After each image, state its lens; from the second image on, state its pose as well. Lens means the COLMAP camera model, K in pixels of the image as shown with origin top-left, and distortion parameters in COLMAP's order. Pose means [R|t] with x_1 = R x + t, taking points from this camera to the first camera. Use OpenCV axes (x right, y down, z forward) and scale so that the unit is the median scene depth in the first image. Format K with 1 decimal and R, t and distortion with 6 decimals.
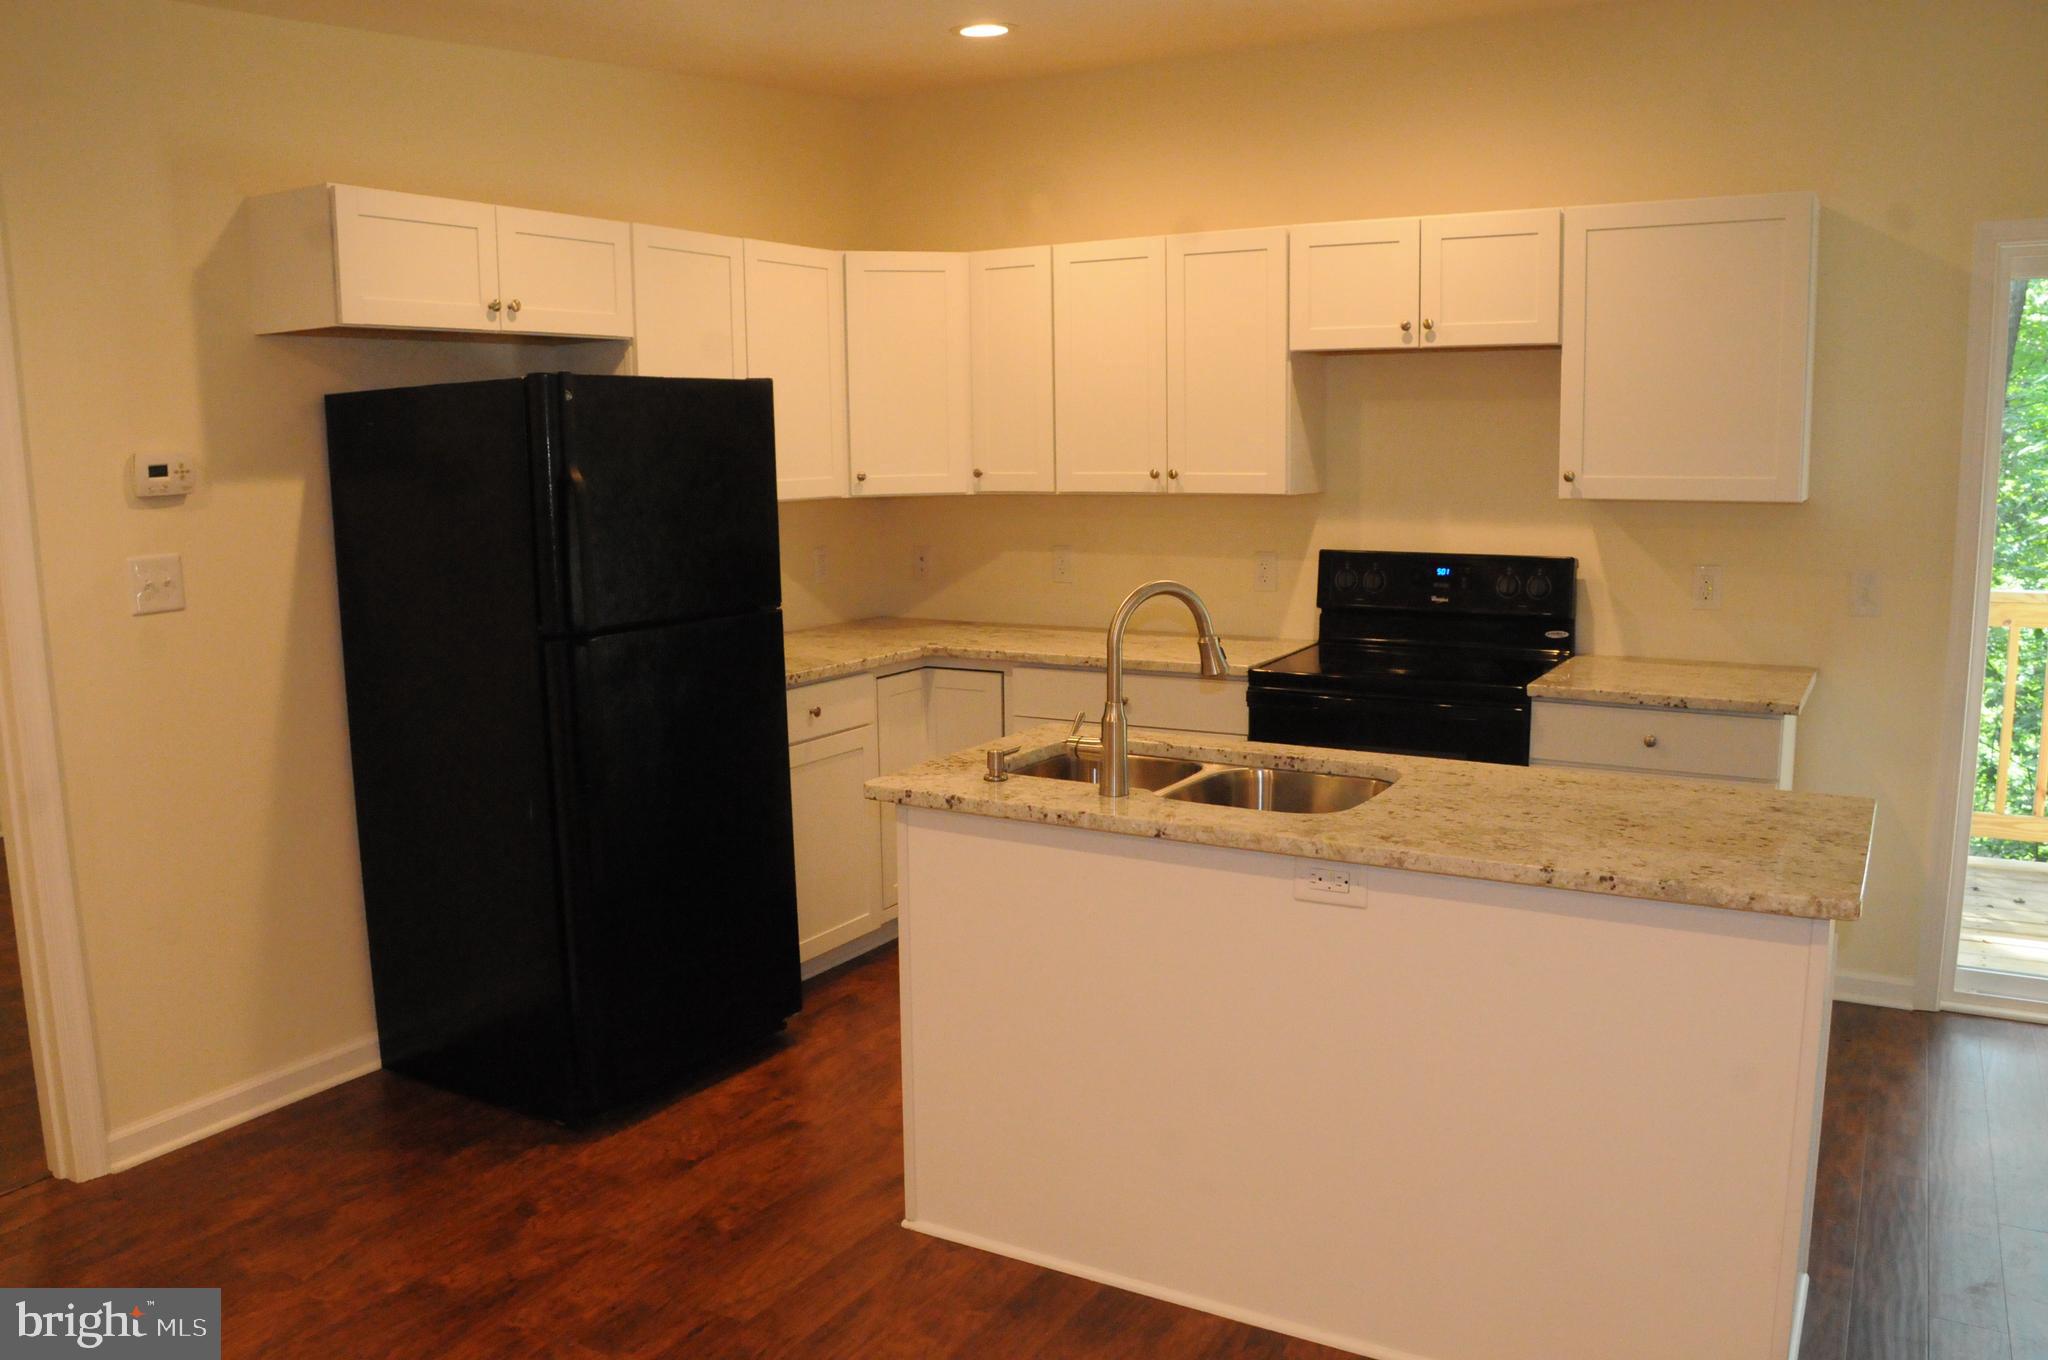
lens RADIAL K [[1611.4, 0, 1016.5], [0, 1611.4, 688.5], [0, 0, 1]] dist [-0.153773, 0.123017]
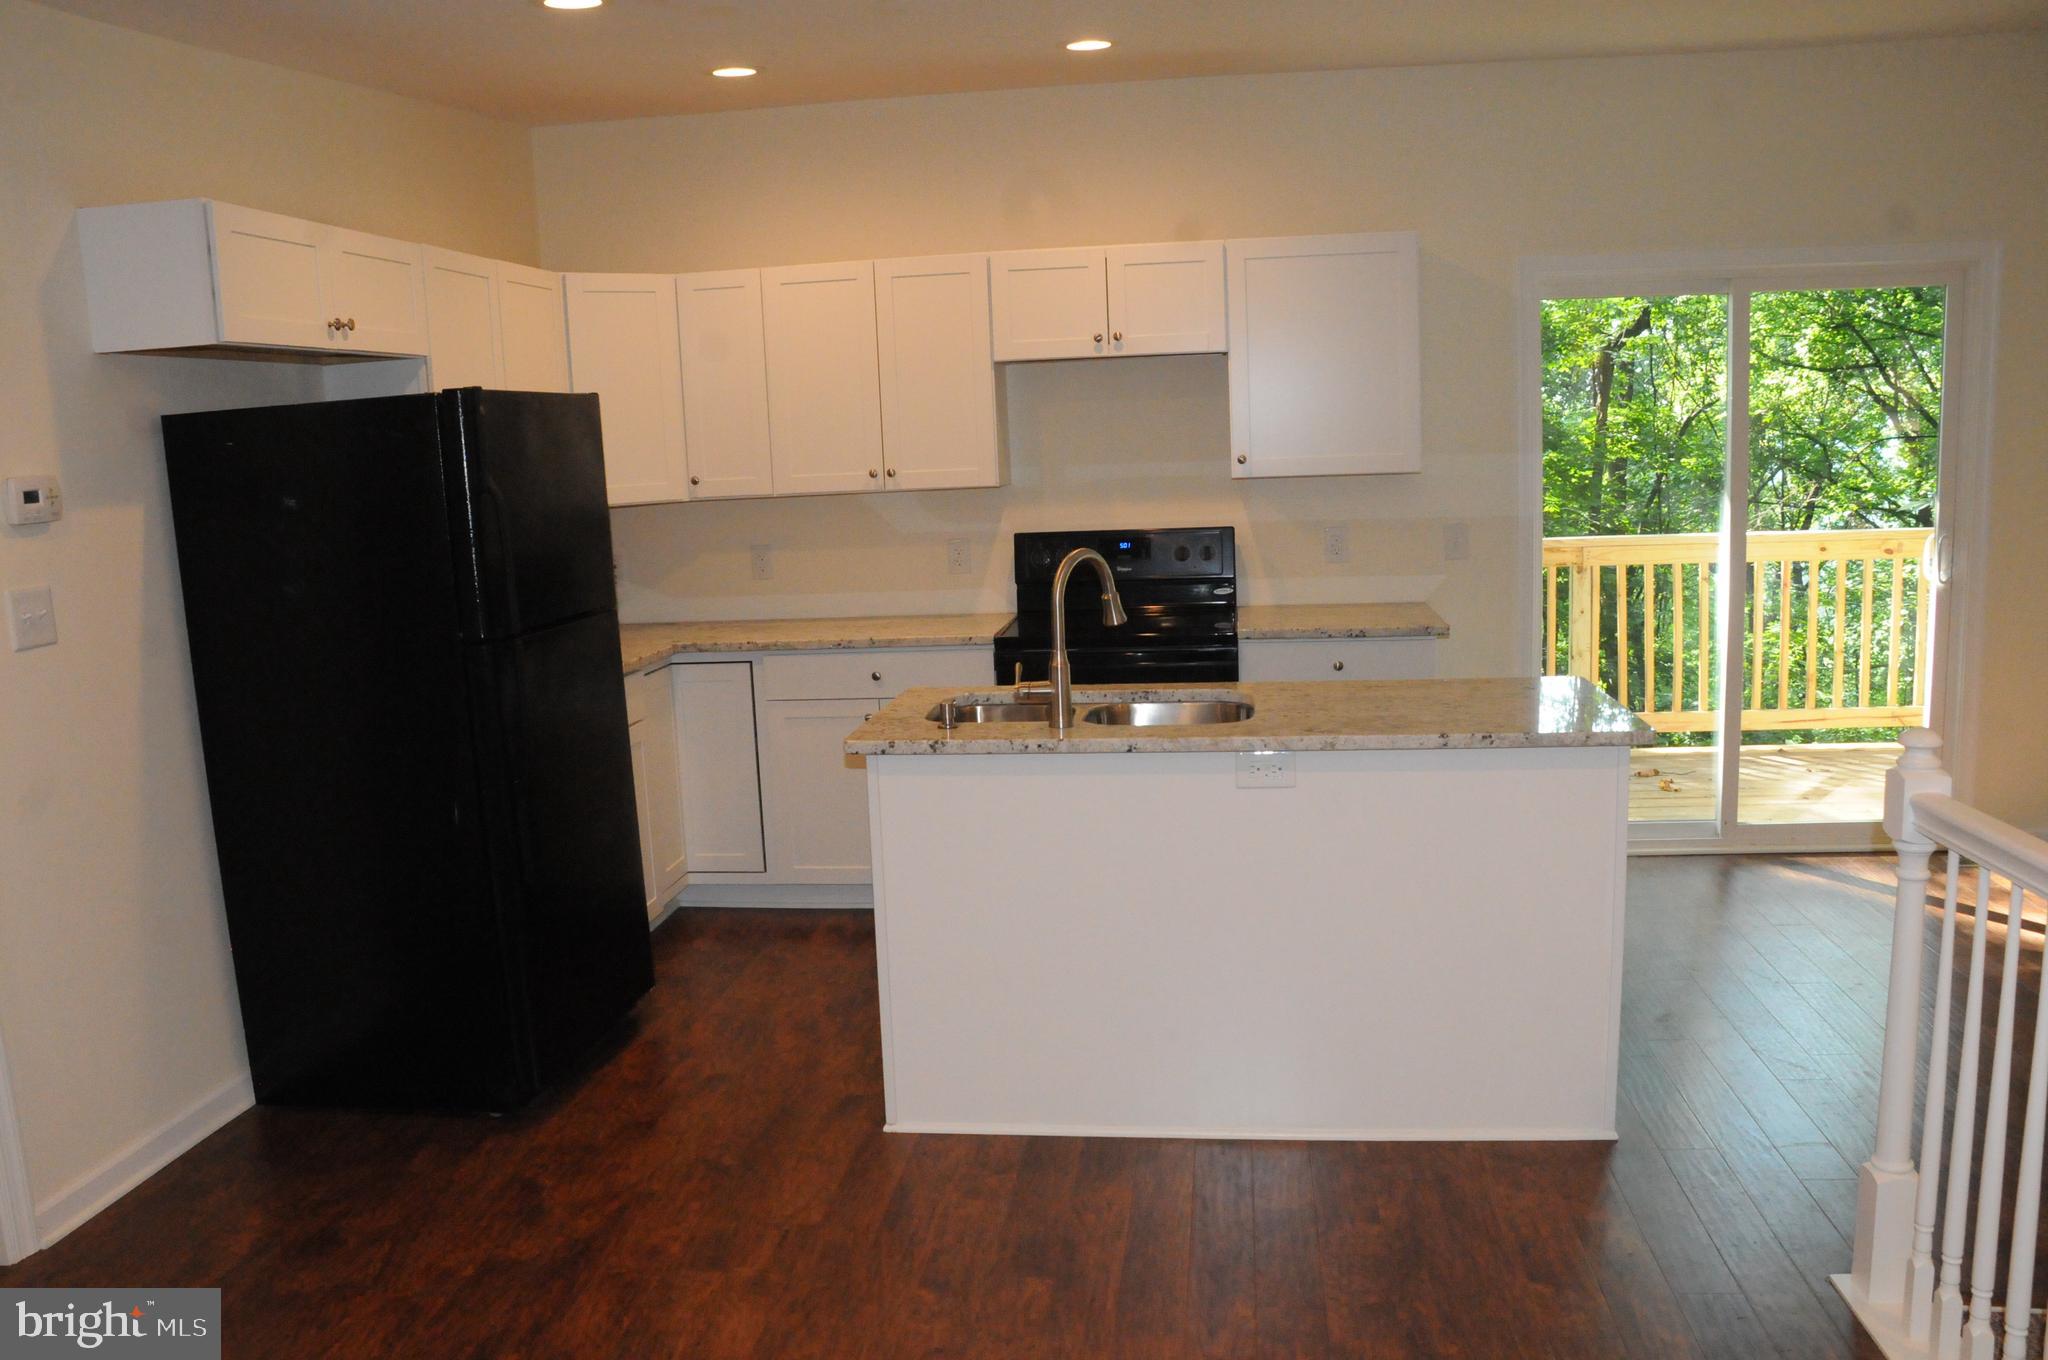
lens RADIAL K [[1611.4, 0, 1016.5], [0, 1611.4, 688.5], [0, 0, 1]] dist [-0.153773, 0.123017]
pose [[0.919911, -0.084740, 0.382861, -0.302956], [0.088382, 0.996054, 0.008101, 0.017343], [-0.382037, 0.026386, 0.923770, -0.074760]]
